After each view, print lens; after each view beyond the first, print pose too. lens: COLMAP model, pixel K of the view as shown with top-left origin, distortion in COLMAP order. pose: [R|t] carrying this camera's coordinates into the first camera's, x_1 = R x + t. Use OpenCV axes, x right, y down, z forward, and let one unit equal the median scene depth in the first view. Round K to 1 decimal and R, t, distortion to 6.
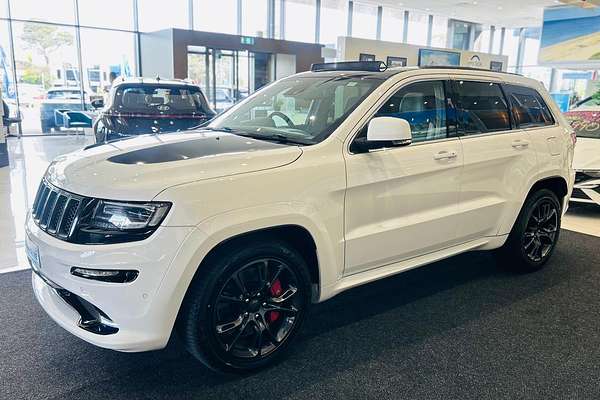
lens RADIAL K [[518.7, 0, 300.0], [0, 518.7, 200.0], [0, 0, 1]] dist [0.013387, -0.000981]
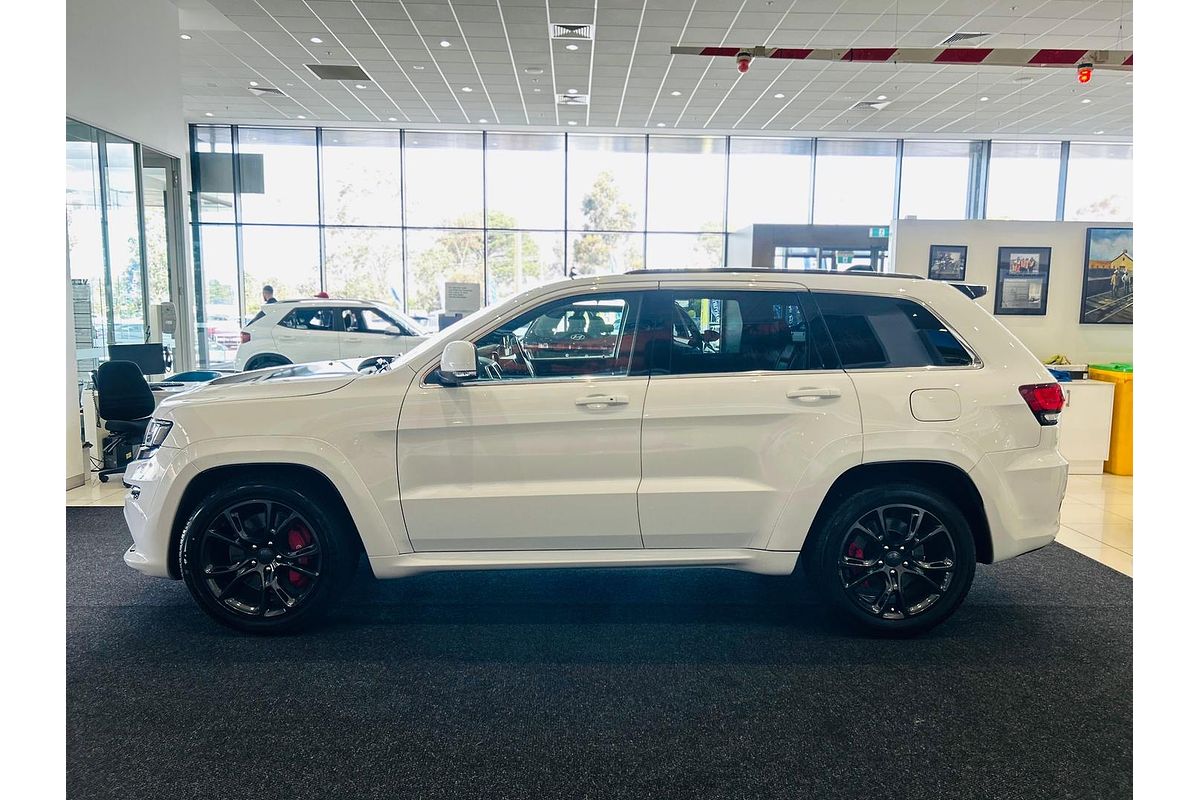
lens RADIAL K [[807.9, 0, 600.0], [0, 807.9, 400.0], [0, 0, 1]] dist [0.013743, 0.000818]
pose [[0.803625, 0.054081, -0.592674, 0.796359], [-0.115088, 0.991186, -0.065608, -0.017131], [0.583902, 0.120934, 0.802766, 0.161277]]
